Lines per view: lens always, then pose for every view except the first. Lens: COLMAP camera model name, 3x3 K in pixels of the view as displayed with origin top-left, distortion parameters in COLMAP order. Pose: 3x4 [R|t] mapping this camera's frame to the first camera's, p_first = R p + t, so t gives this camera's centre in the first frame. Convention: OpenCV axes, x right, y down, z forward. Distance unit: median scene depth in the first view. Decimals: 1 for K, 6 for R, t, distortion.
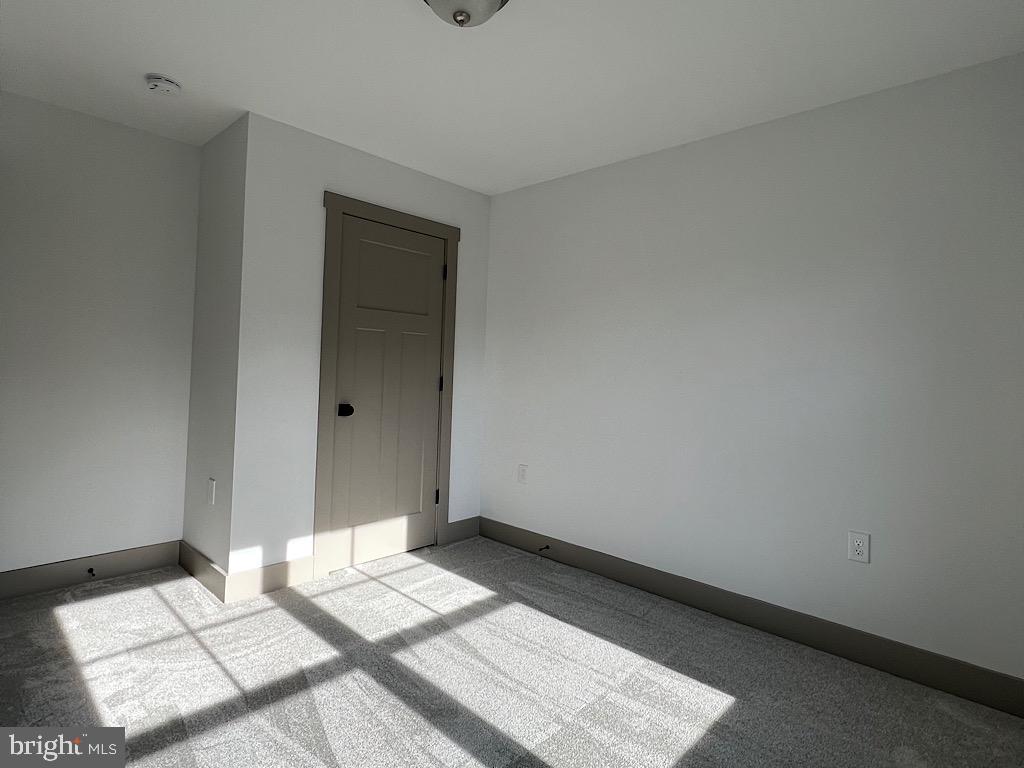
lens RADIAL K [[548.8, 0, 513.4], [0, 548.8, 359.9], [0, 0, 1]] dist [-0.005586, 0.002696]
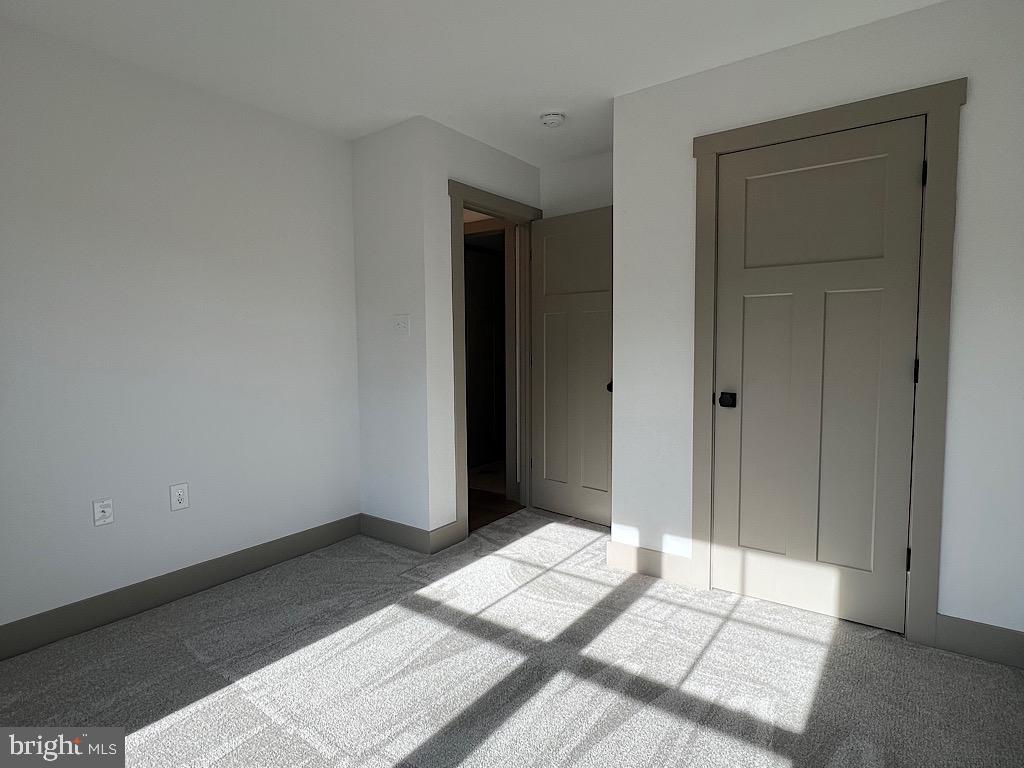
lens RADIAL K [[548.8, 0, 515.4], [0, 548.8, 378.2], [0, 0, 1]] dist [-0.005586, 0.002696]
pose [[0.131164, 0.028800, -0.990942, 0.526110], [0.027639, 0.999083, 0.032695, 0.028196], [0.990975, -0.031677, 0.130248, 0.683736]]
